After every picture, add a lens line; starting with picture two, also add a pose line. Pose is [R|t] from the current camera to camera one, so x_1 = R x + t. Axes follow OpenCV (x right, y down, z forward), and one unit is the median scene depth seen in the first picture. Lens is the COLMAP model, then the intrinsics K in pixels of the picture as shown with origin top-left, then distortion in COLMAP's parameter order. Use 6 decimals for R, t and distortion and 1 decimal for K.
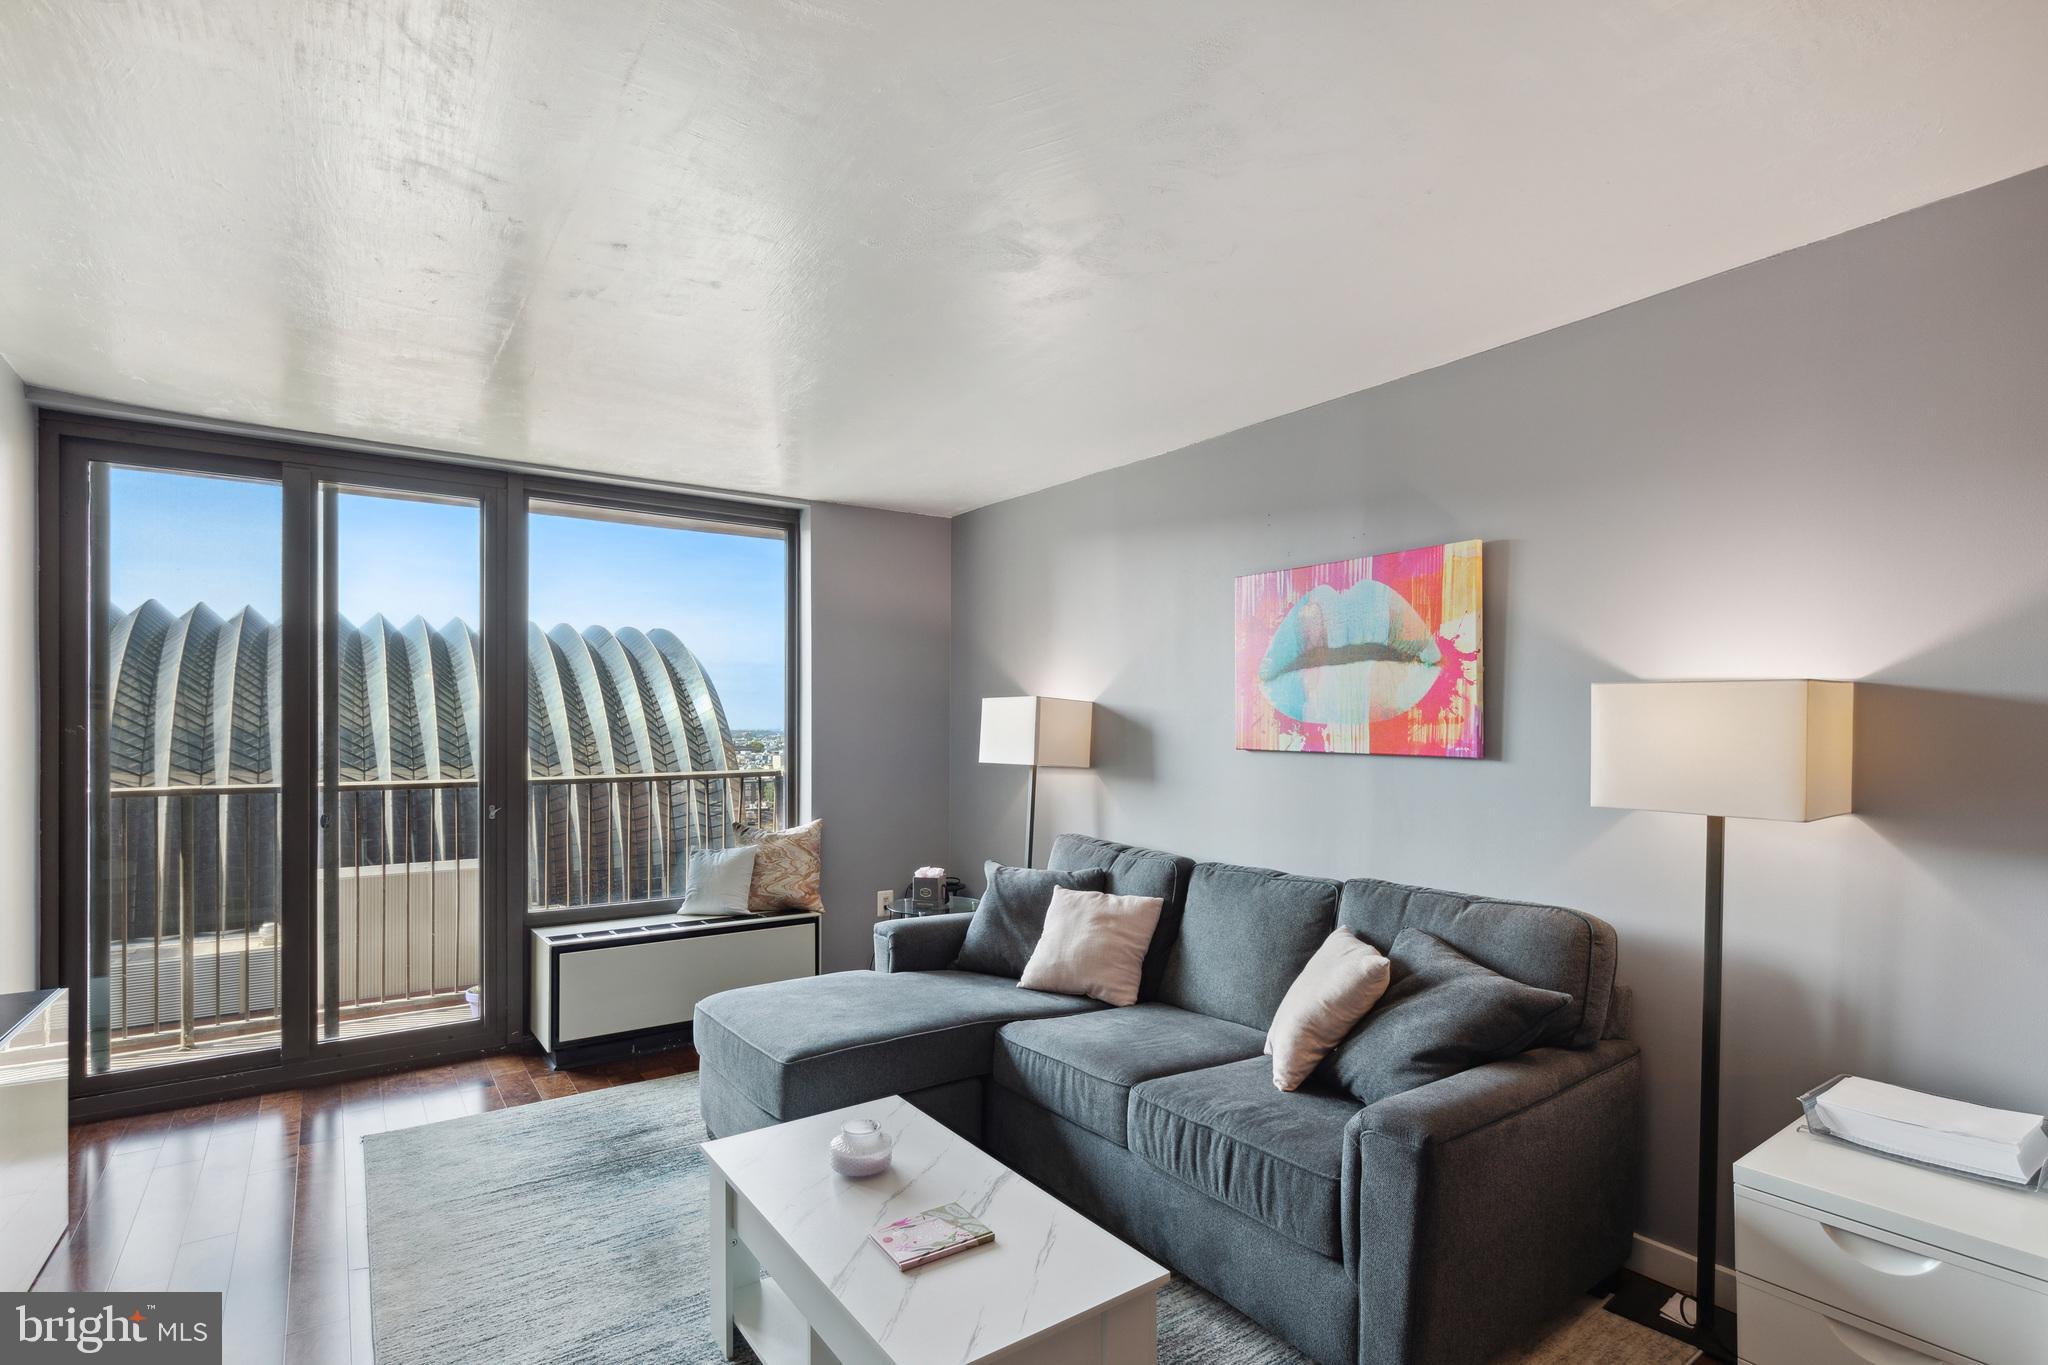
lens RADIAL K [[999.3, 0, 1050.6], [0, 999.3, 717.2], [0, 0, 1]] dist [0.001907, 0.000519]
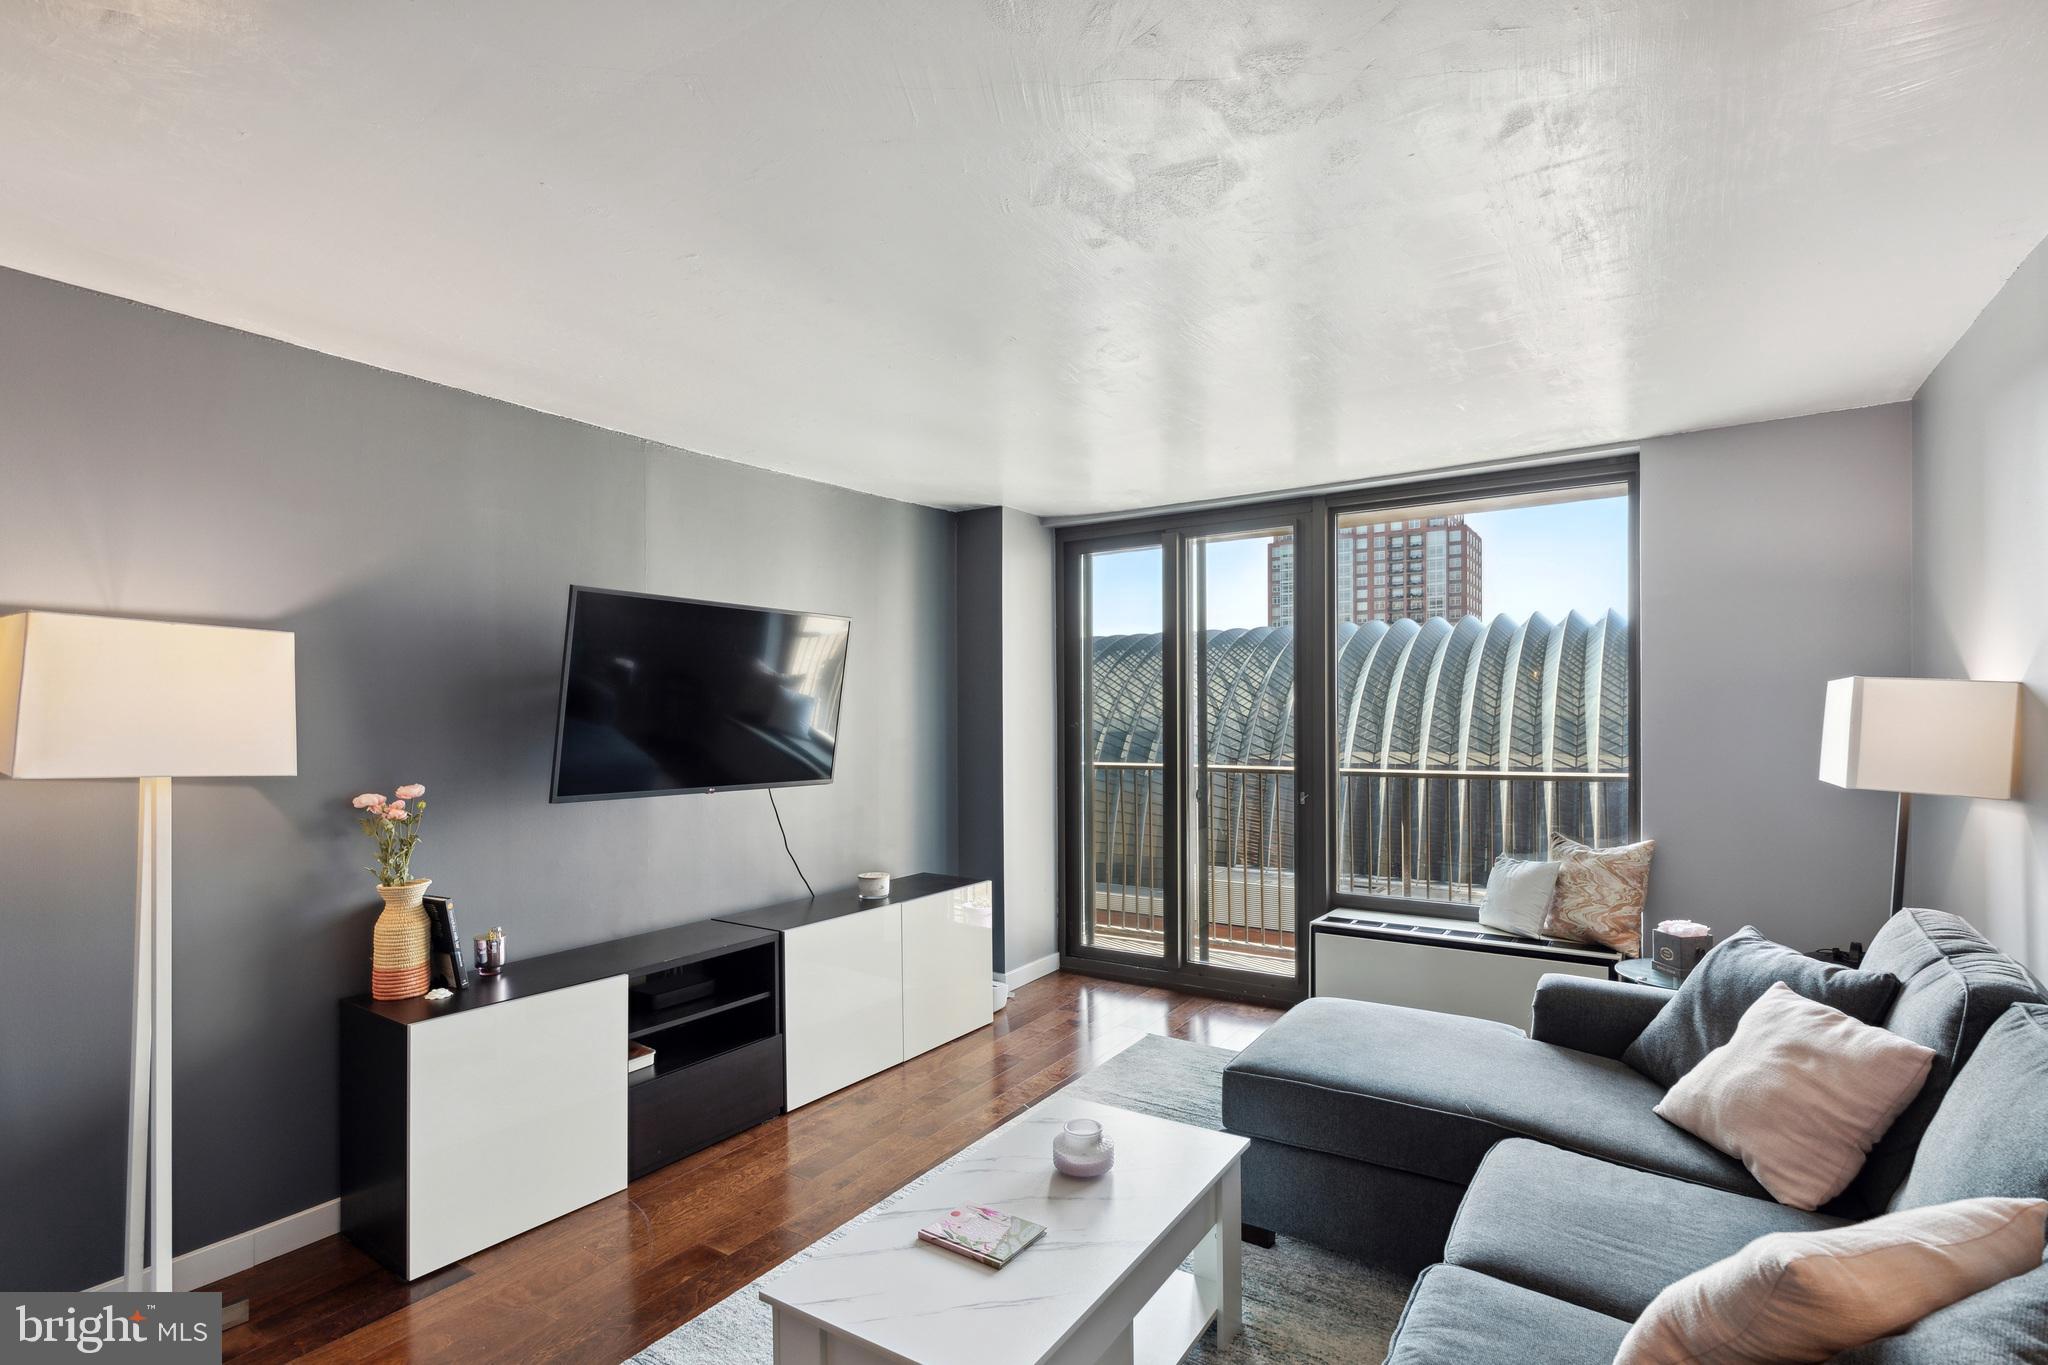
lens RADIAL K [[978.8, 0, 1028.8], [0, 978.8, 719.1], [0, 0, 1]] dist [0.001563, 0.000926]
pose [[0.354411, -0.001315, -0.935089, 0.413220], [0.013370, 0.999904, 0.003661, -0.004310], [0.934994, -0.013799, 0.354395, 0.347033]]
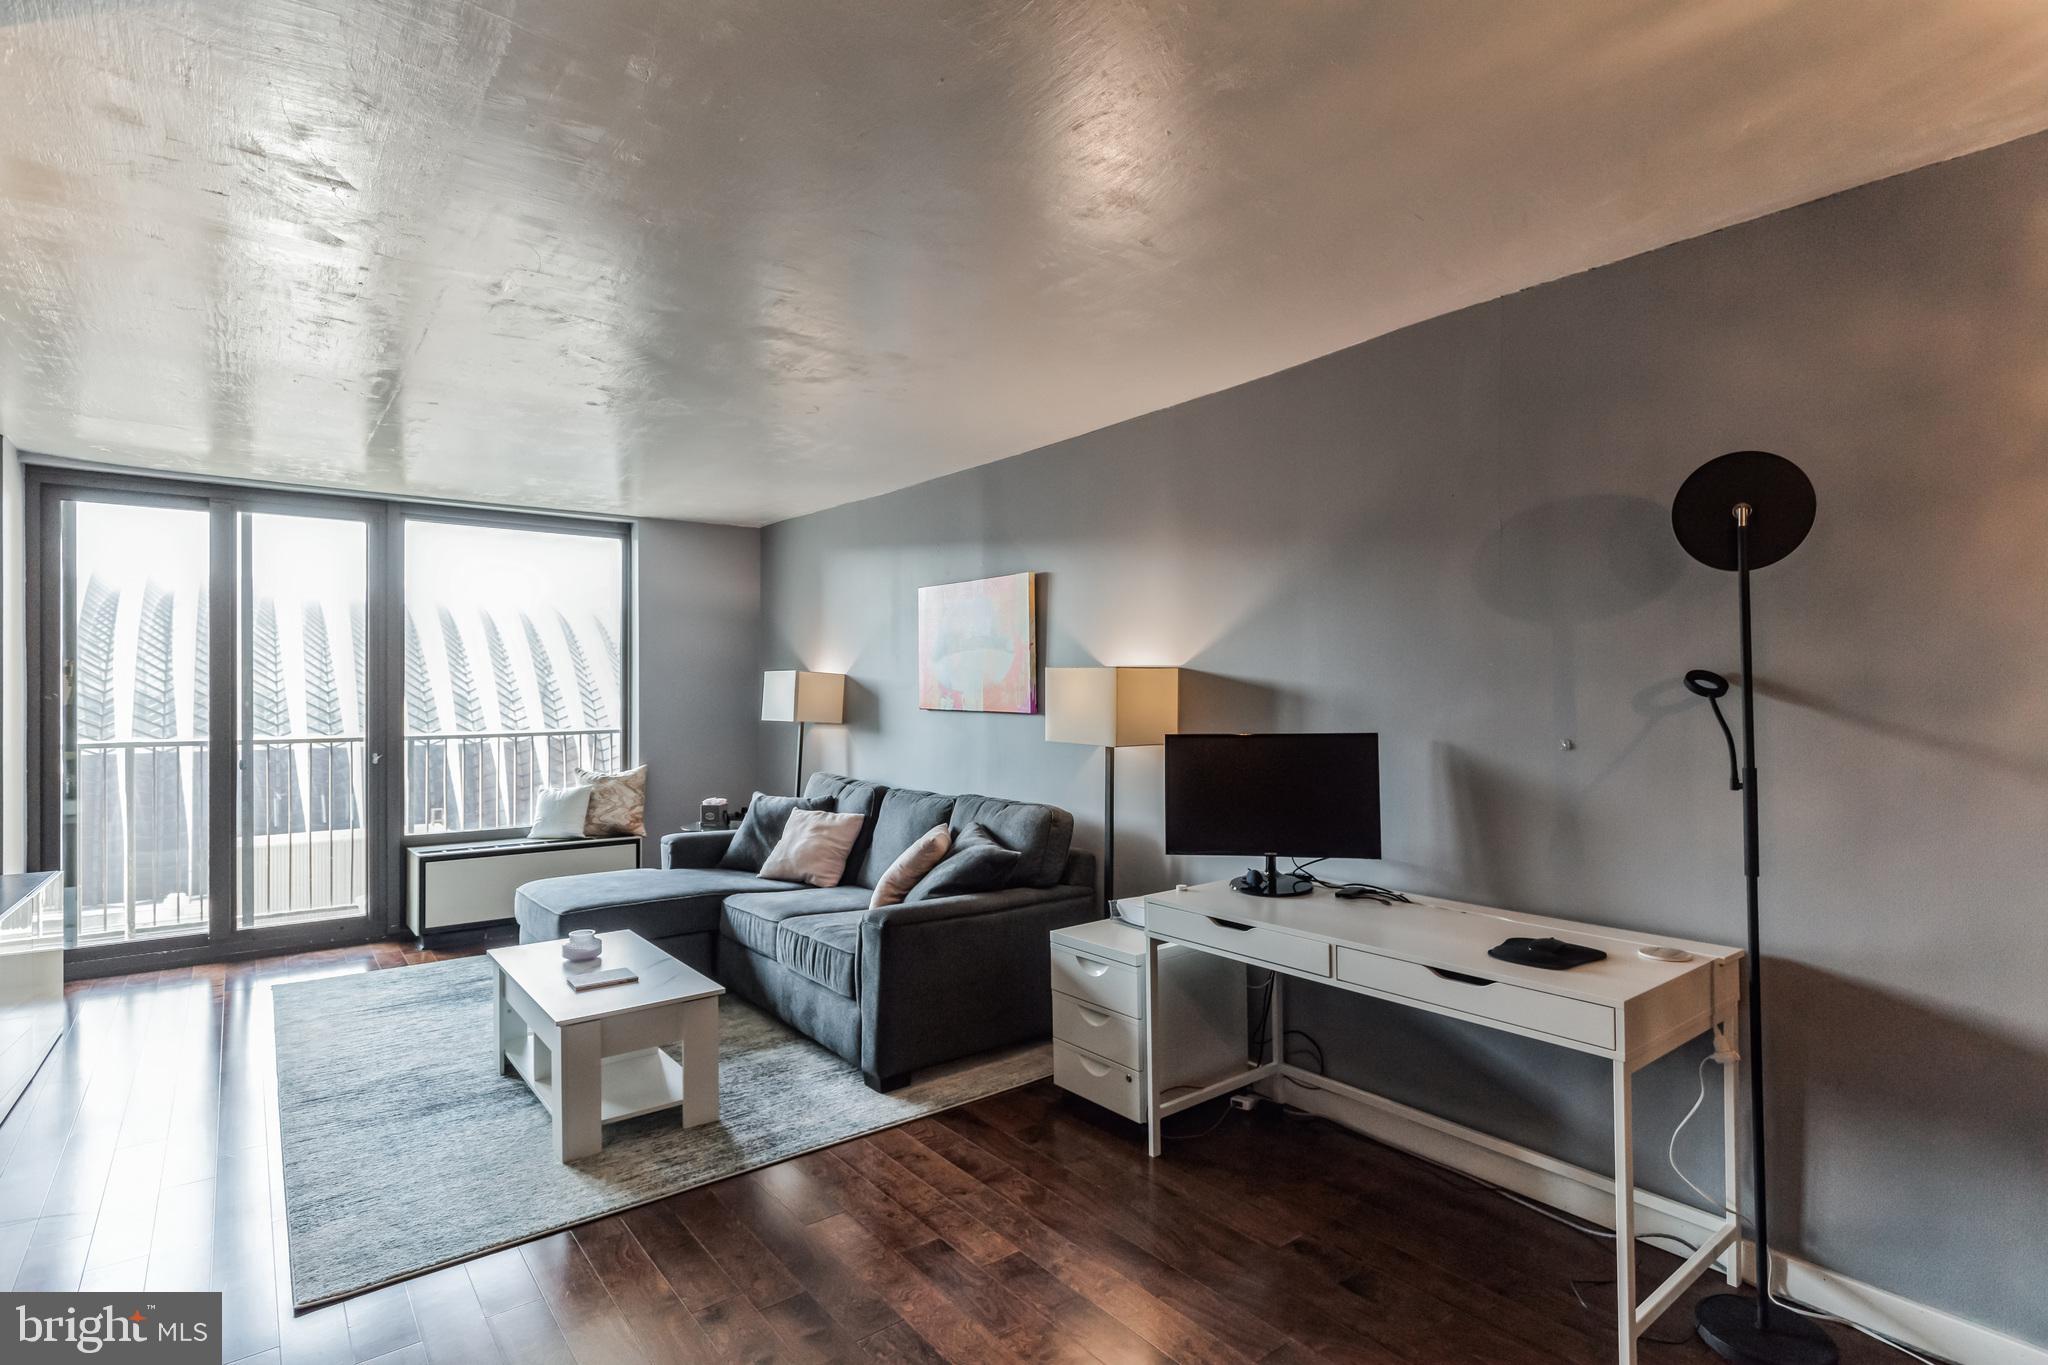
lens RADIAL K [[998.1, 0, 1060.3], [0, 998.1, 681.0], [0, 0, 1]] dist [0.002858, 0.000167]
pose [[0.998046, -0.000653, 0.062485, 0.289039], [0.000650, 1.000000, 0.000066, -0.007592], [-0.062485, -0.000025, 0.998046, -0.412666]]
